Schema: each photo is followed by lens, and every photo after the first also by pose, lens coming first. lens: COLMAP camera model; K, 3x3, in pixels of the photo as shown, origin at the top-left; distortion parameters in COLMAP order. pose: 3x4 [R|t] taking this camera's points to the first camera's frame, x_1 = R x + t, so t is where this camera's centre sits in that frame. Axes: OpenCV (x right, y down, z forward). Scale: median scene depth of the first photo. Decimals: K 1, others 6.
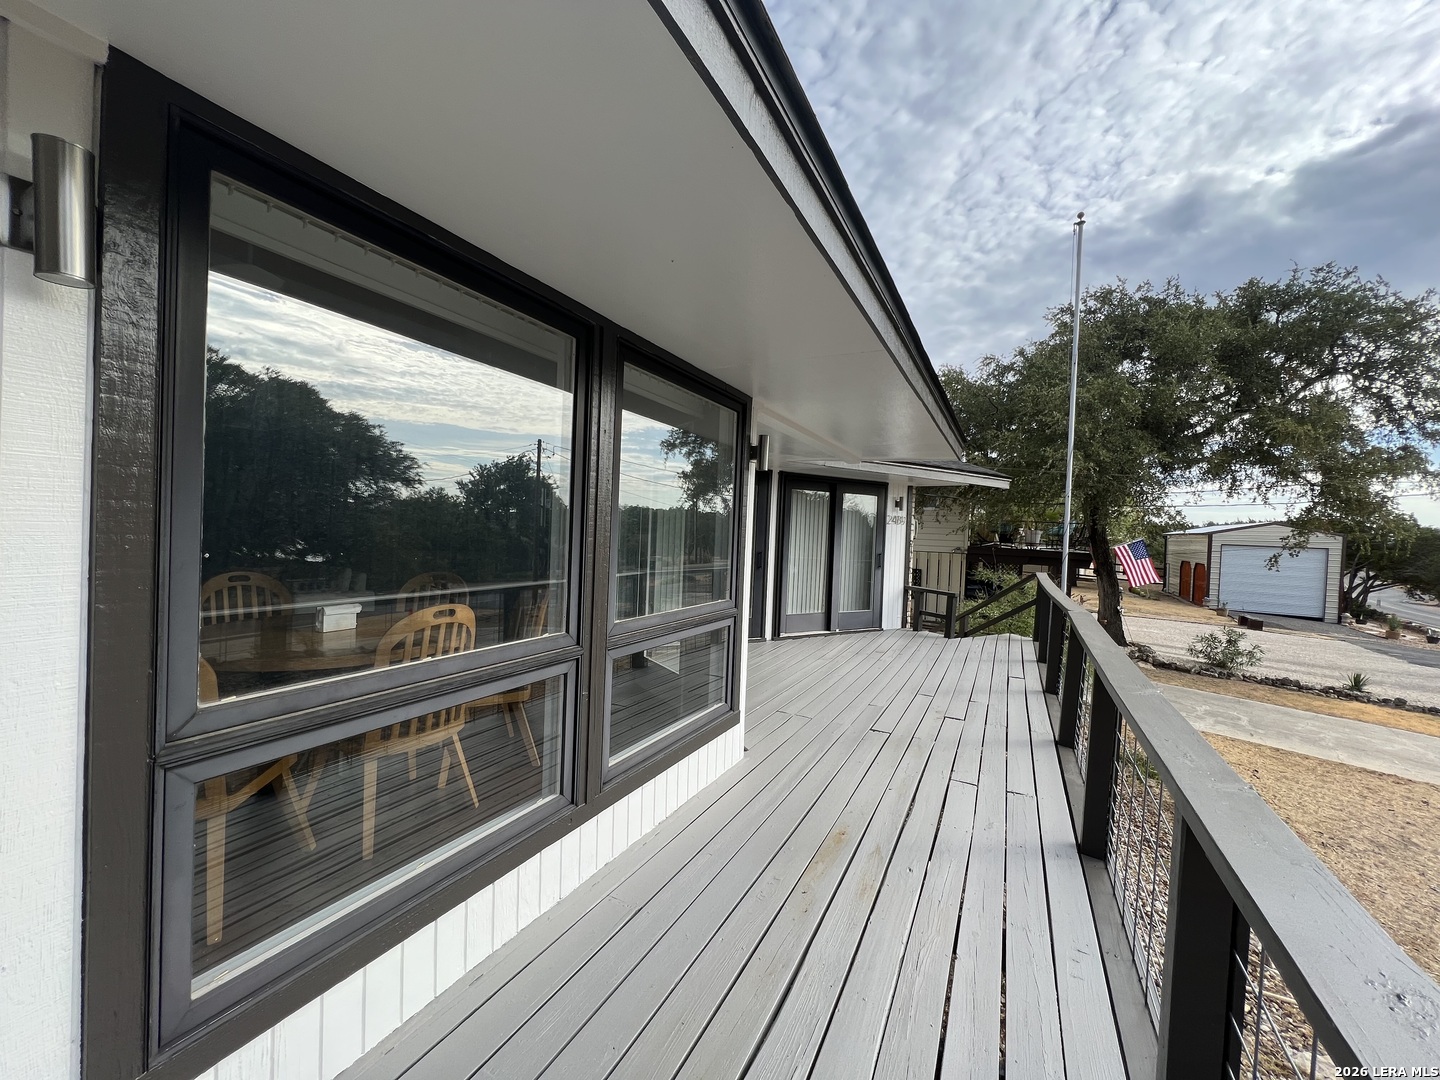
lens RADIAL K [[573.1, 0, 722.1], [0, 573.1, 544.6], [0, 0, 1]] dist [0.001637, -0.000260]
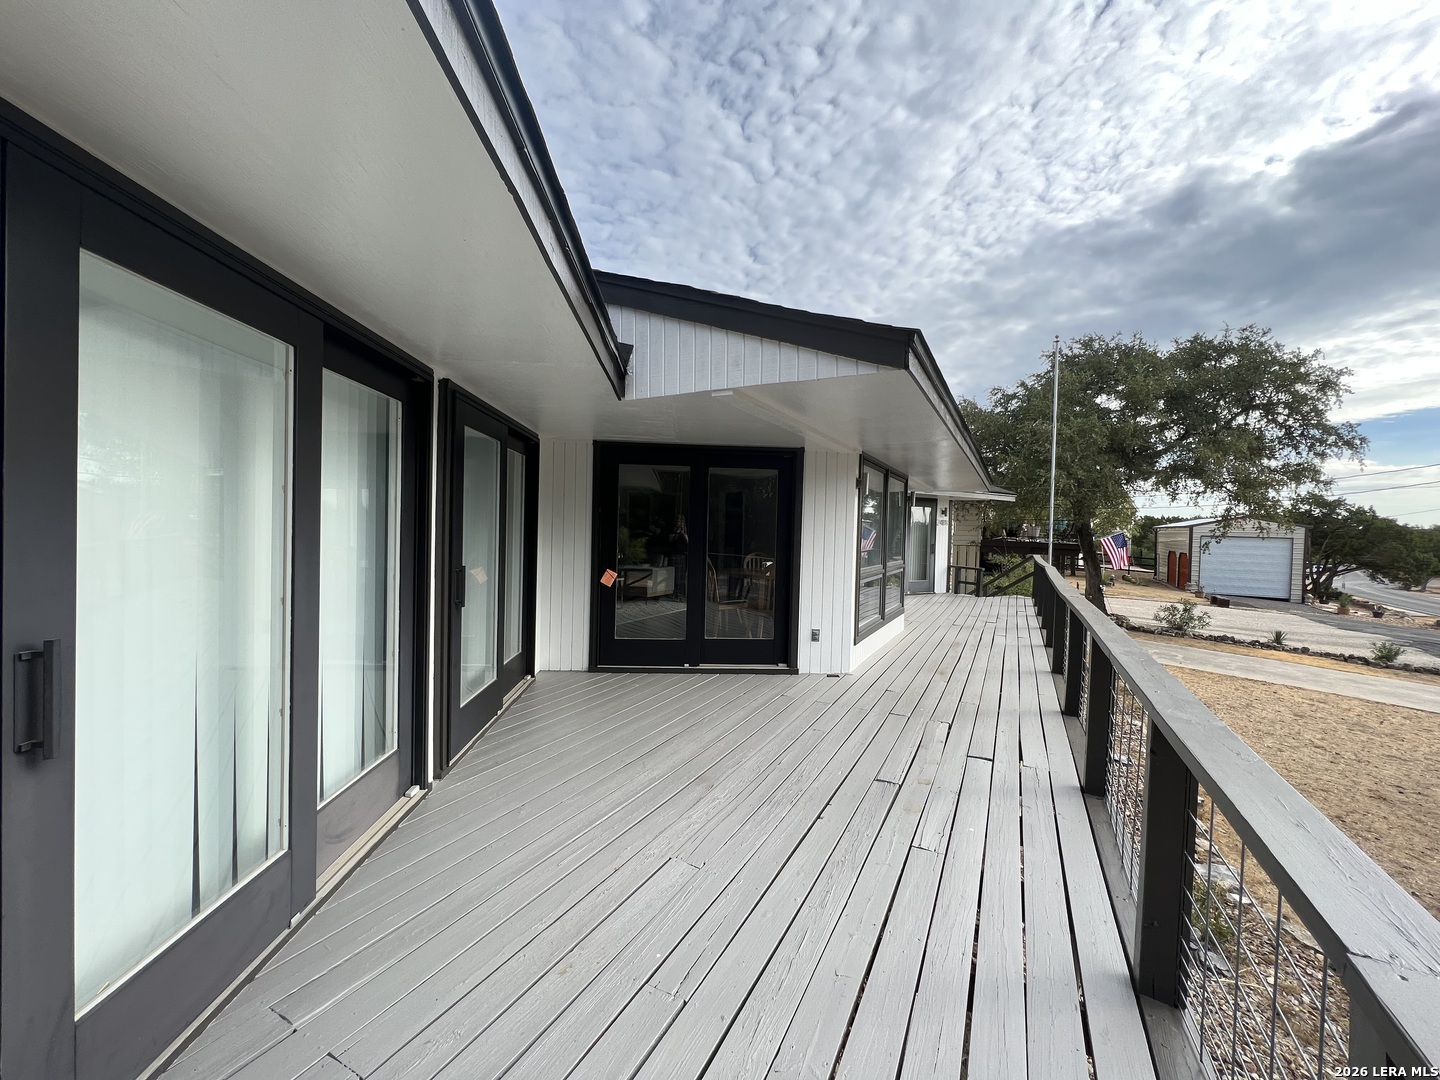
lens RADIAL K [[573.7, 0, 717.8], [0, 573.7, 540.3], [0, 0, 1]] dist [-0.004588, 0.000650]
pose [[0.999839, -0.013221, -0.012151, -0.162061], [0.013166, 0.999903, -0.004628, 0.002471], [0.012211, 0.004468, 0.999915, -0.316584]]
